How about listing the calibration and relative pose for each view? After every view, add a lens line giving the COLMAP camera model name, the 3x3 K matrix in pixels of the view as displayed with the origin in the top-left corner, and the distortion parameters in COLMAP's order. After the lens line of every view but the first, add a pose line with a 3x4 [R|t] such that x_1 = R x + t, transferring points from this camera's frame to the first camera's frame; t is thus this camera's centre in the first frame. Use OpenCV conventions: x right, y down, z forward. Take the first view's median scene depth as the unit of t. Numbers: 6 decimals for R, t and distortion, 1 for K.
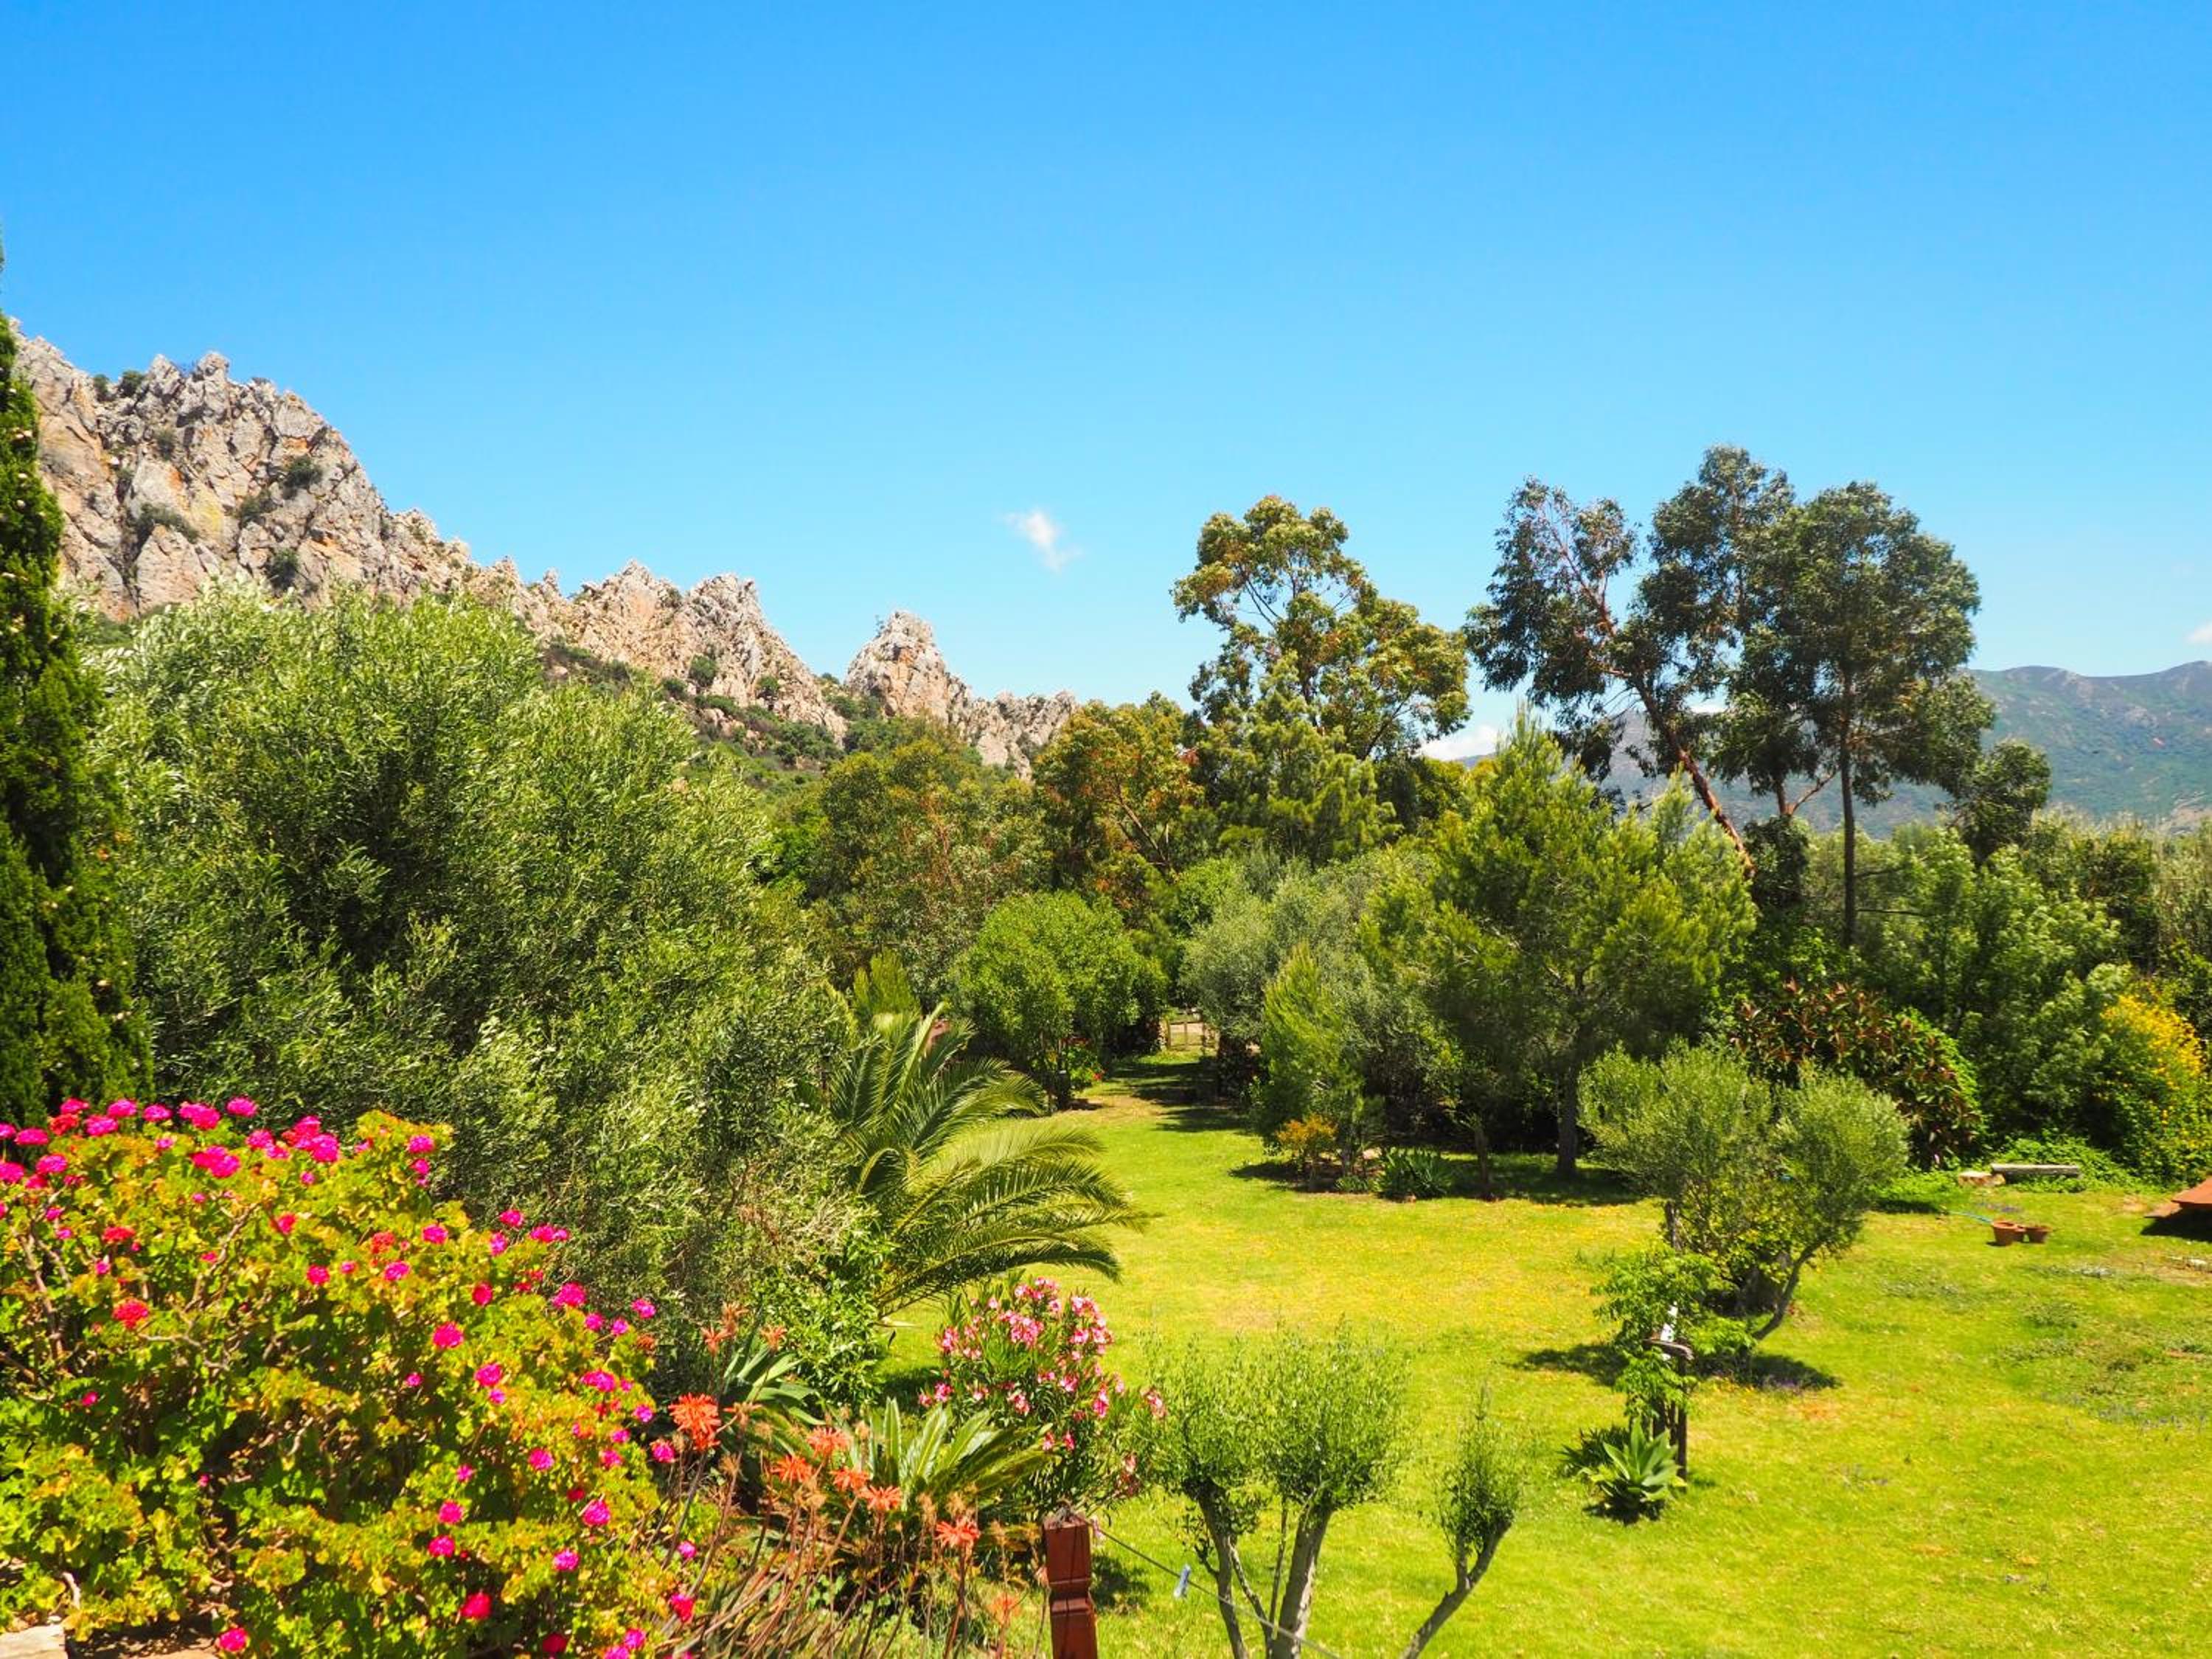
lens RADIAL K [[1821.3, 0, 1106.0], [0, 1821.3, 829.5], [0, 0, 1]] dist [-0.029906, -0.020752]
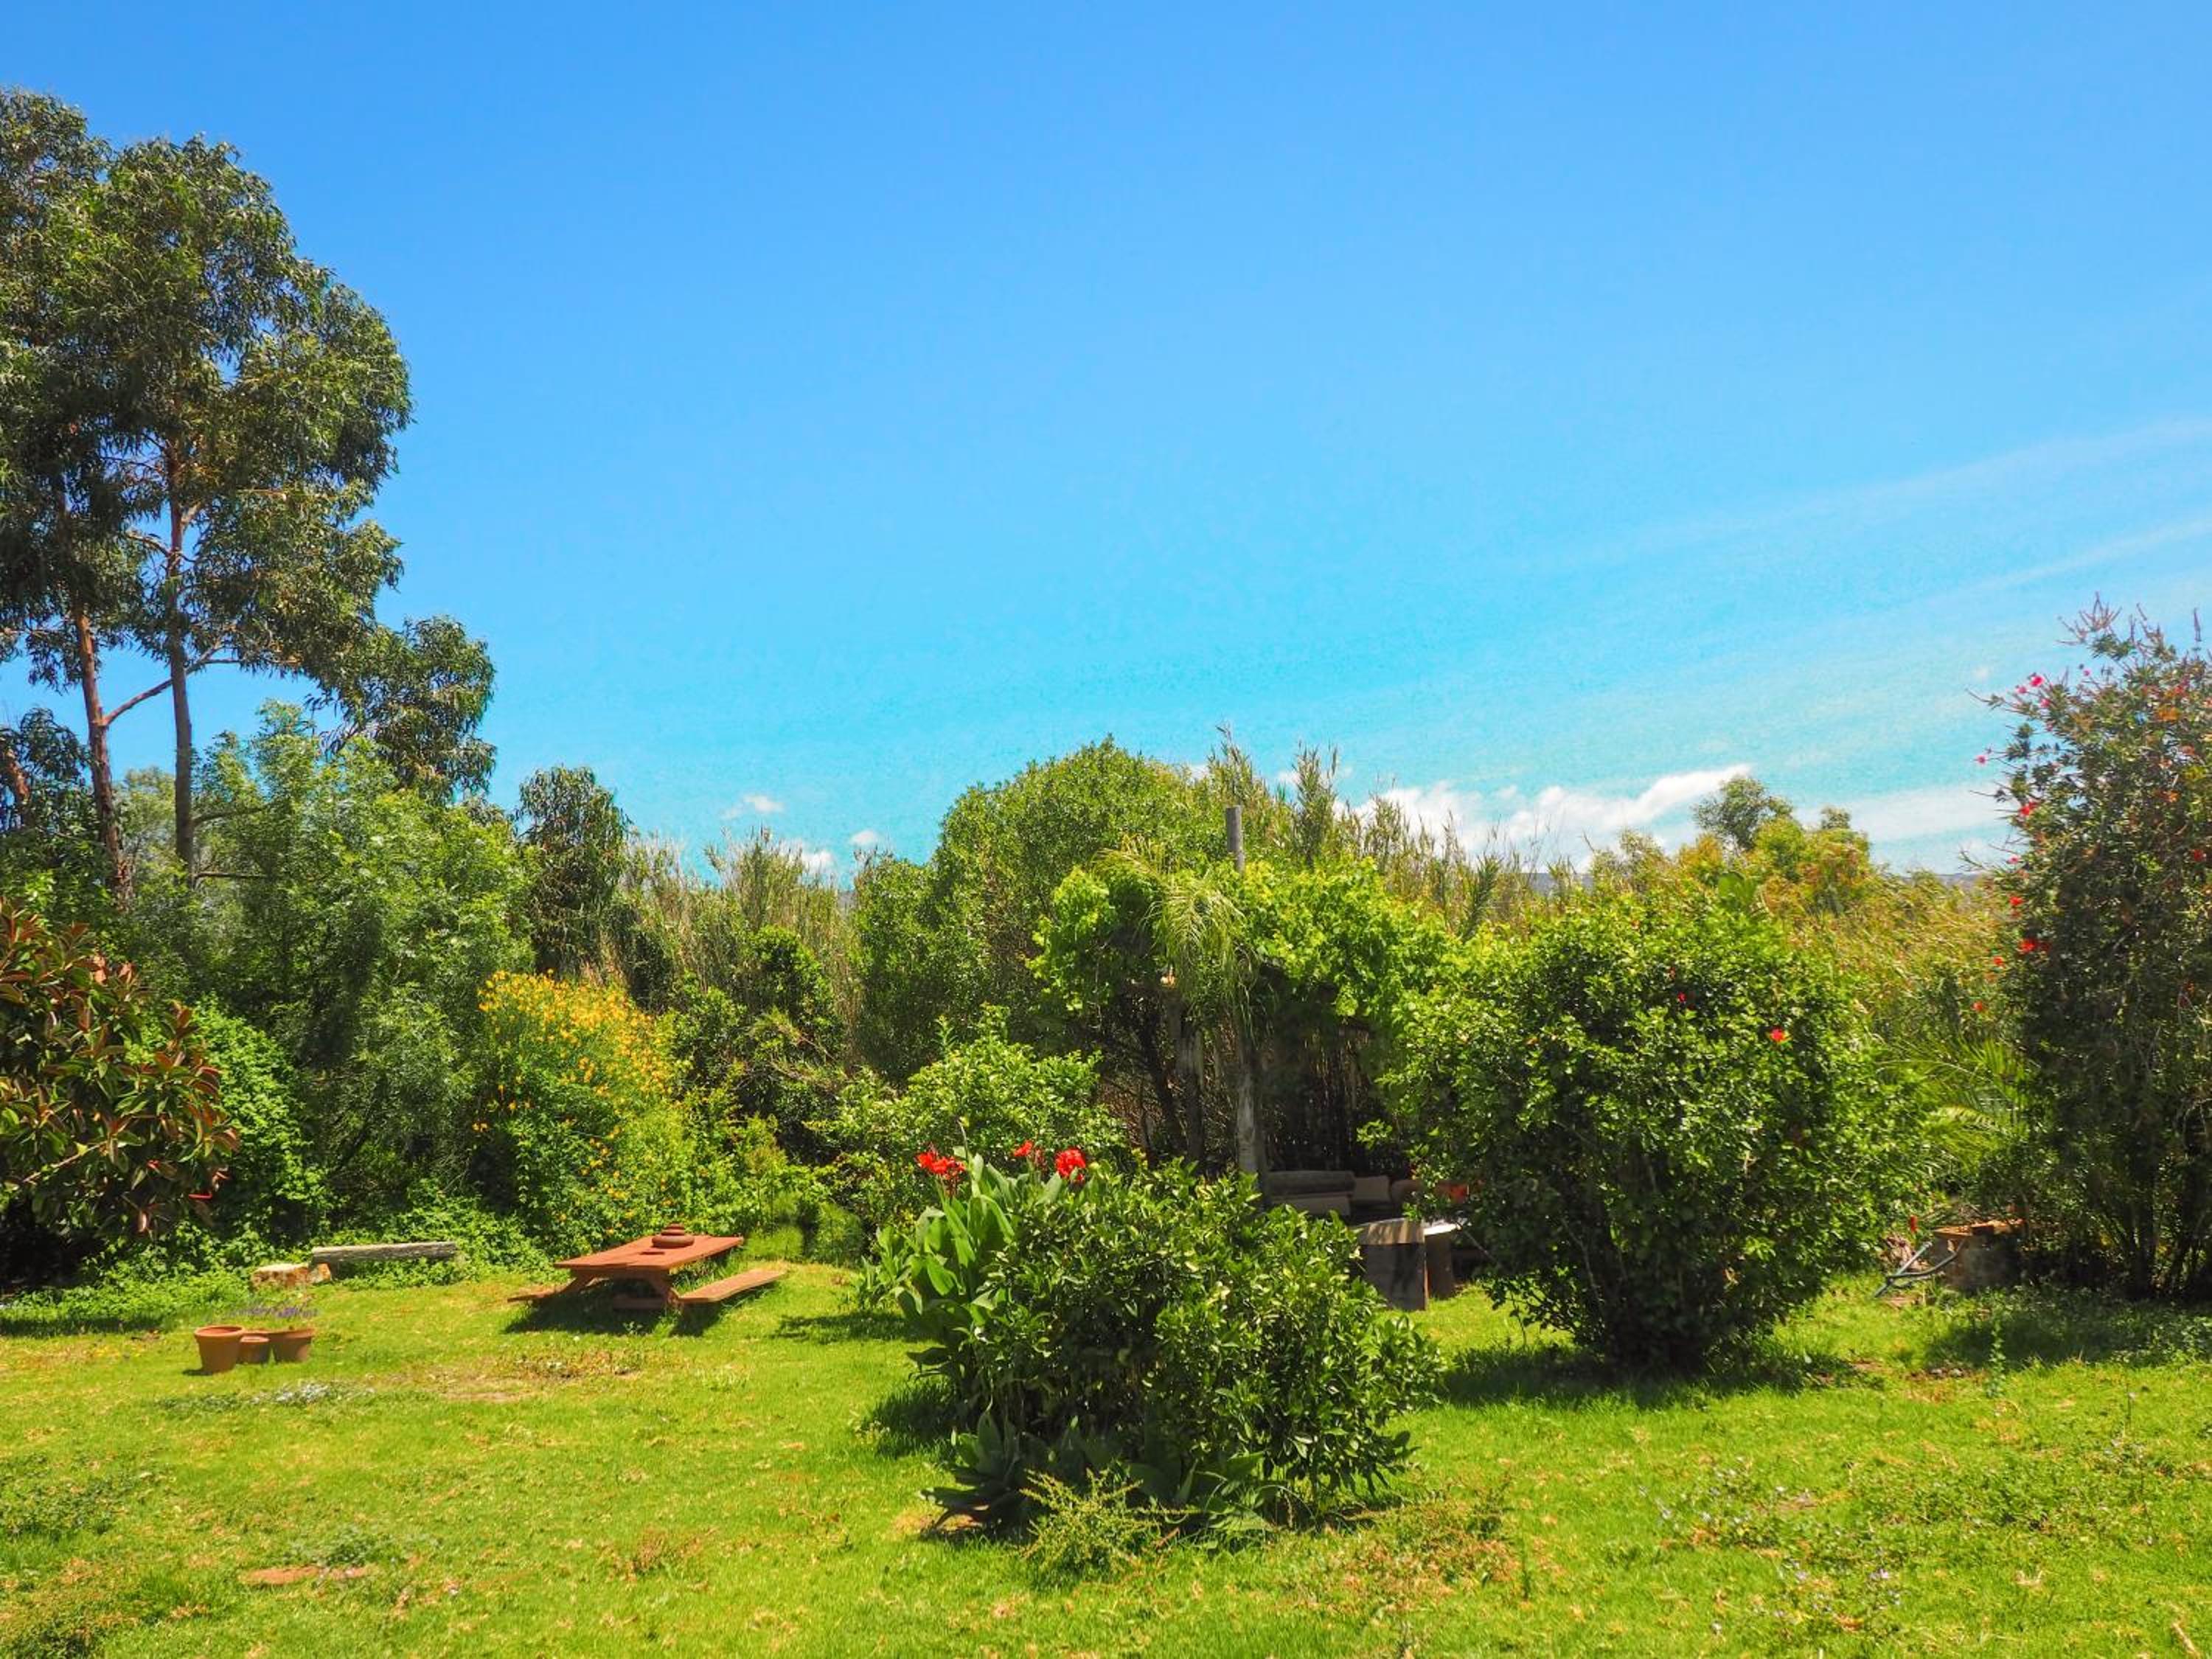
lens RADIAL K [[1821.3, 0, 1106.0], [0, 1821.3, 829.5], [0, 0, 1]] dist [-0.029906, -0.020752]
pose [[0.765339, 0.082742, 0.638287, 0.306148], [-0.009989, 0.993110, -0.116760, 0.117841], [-0.643550, 0.082985, 0.760892, 0.387626]]
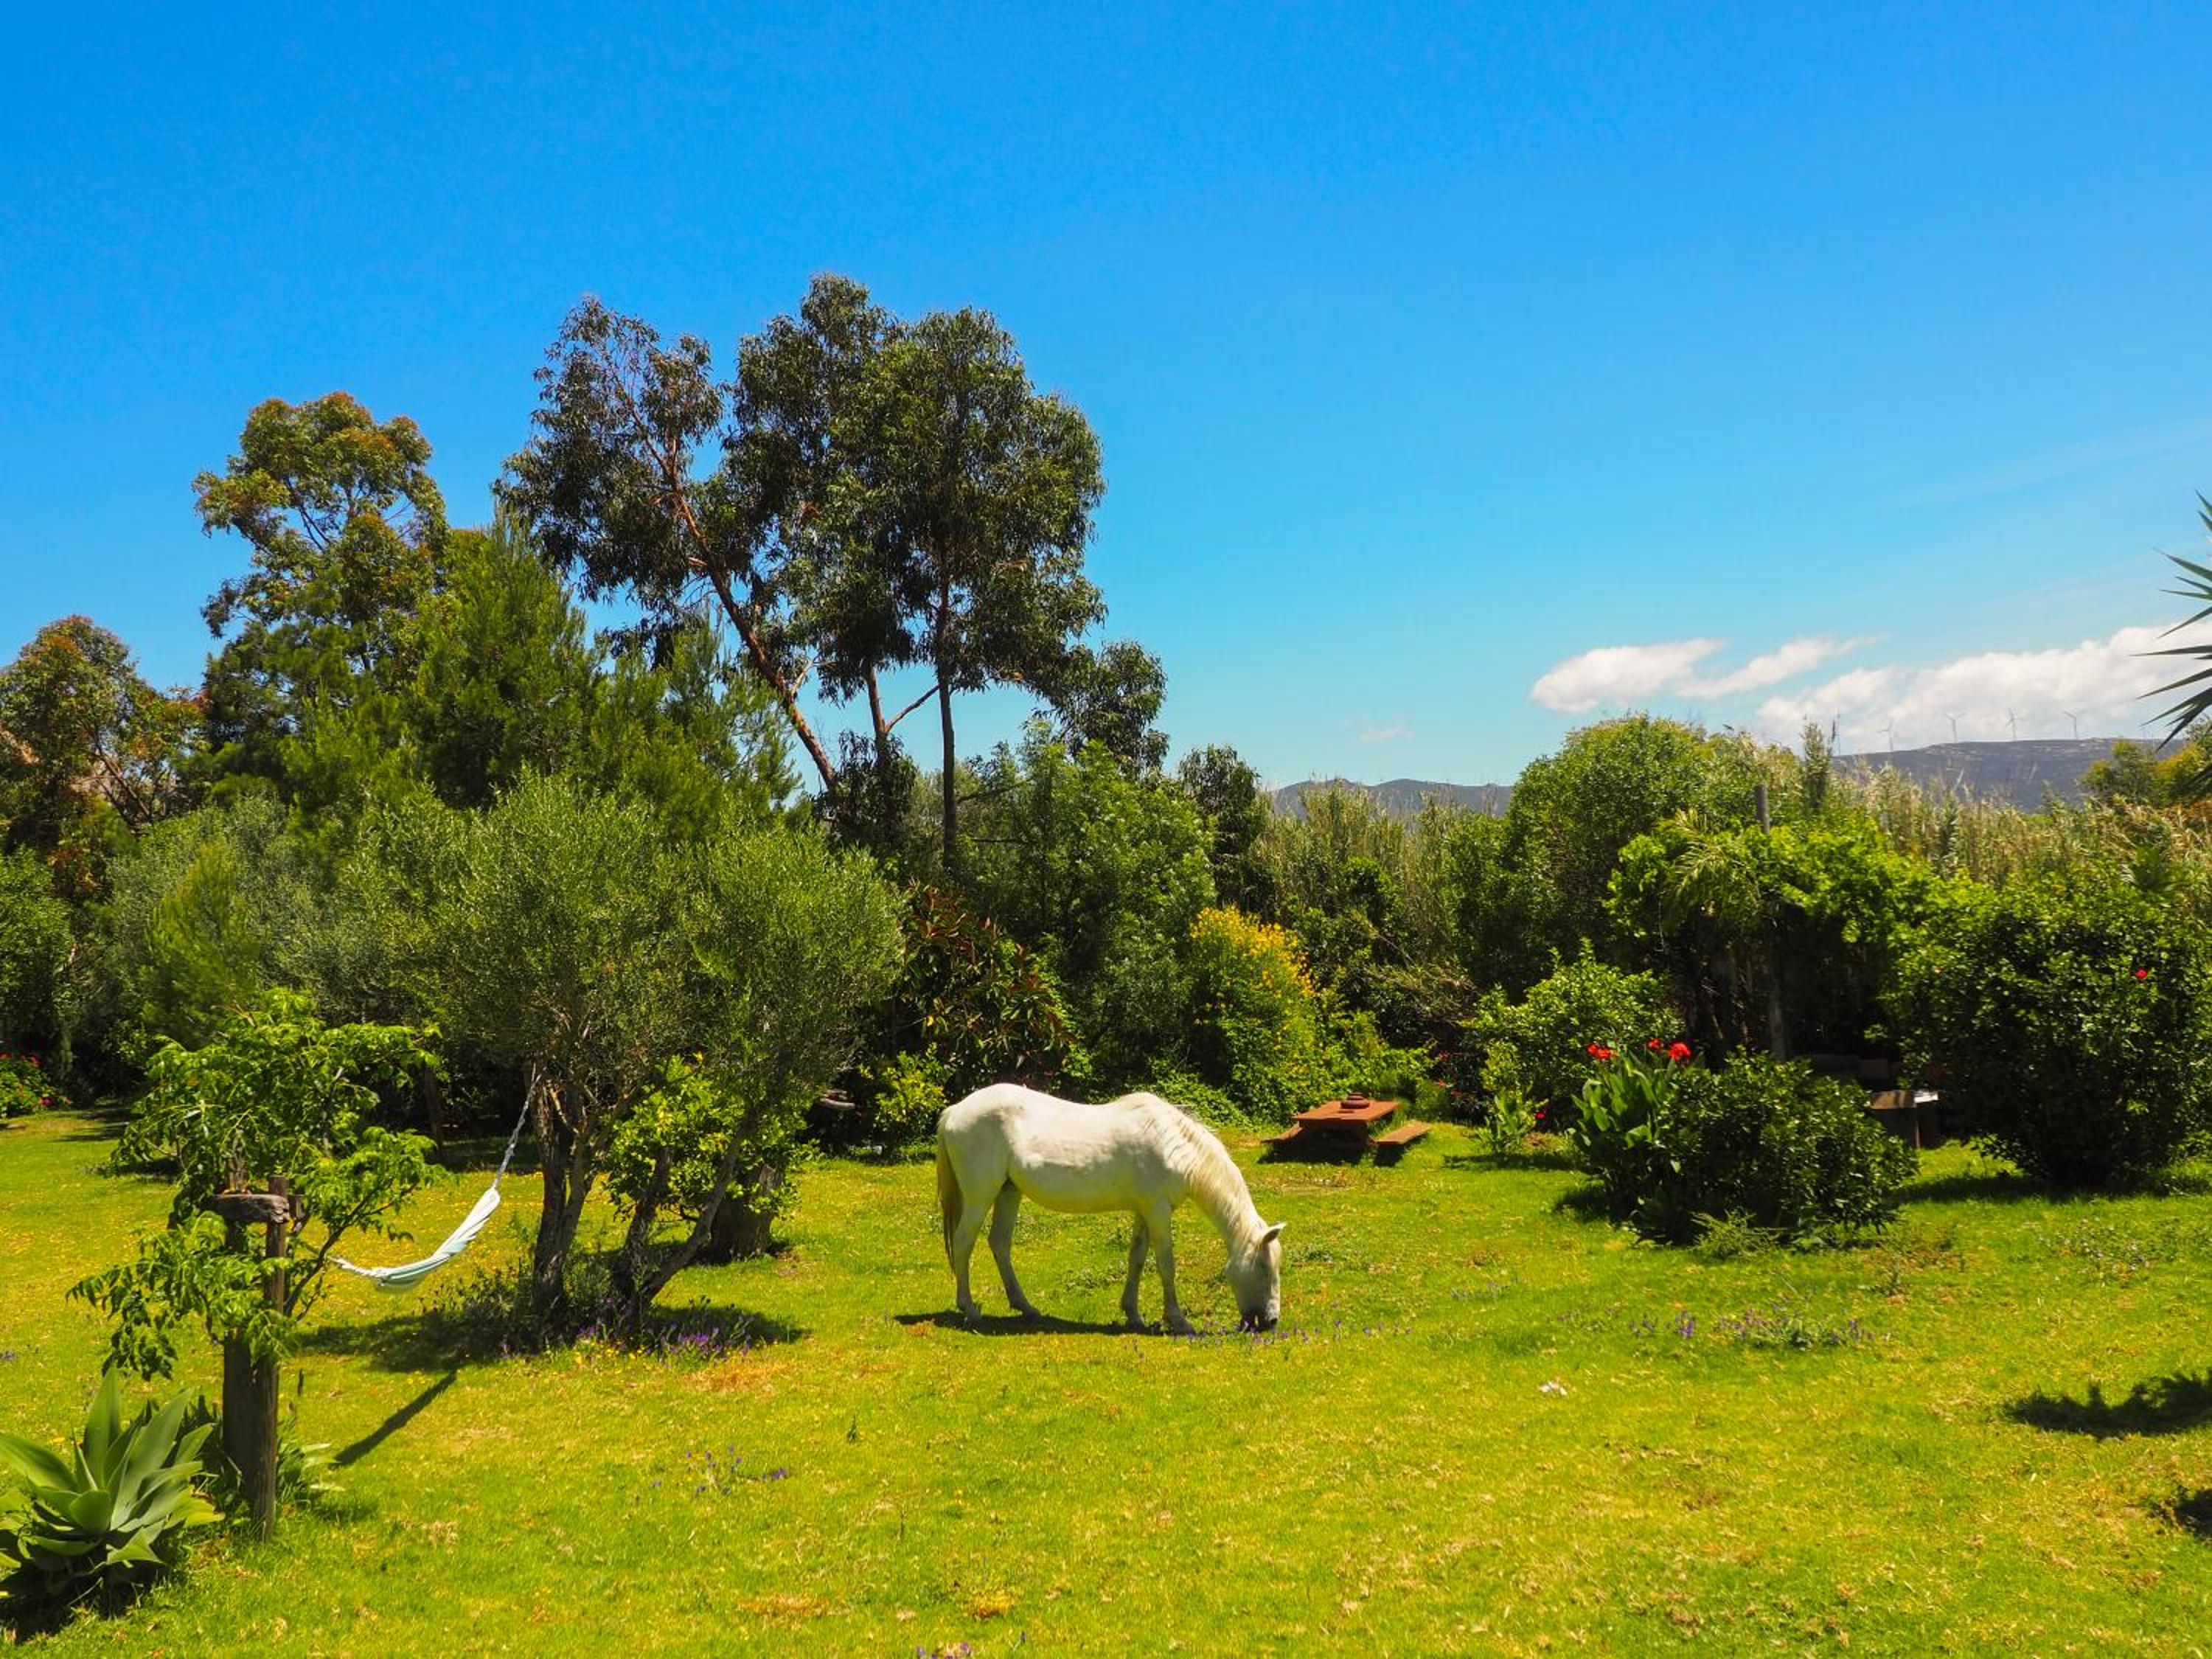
lens RADIAL K [[1772.4, 0, 1132.2], [0, 1772.4, 768.2], [0, 0, 1]] dist [-0.035839, -0.050132]
pose [[0.901841, 0.039066, 0.430298, 0.148042], [-0.000766, 0.996047, -0.088823, 0.102780], [-0.432067, 0.079775, 0.898306, 0.247241]]
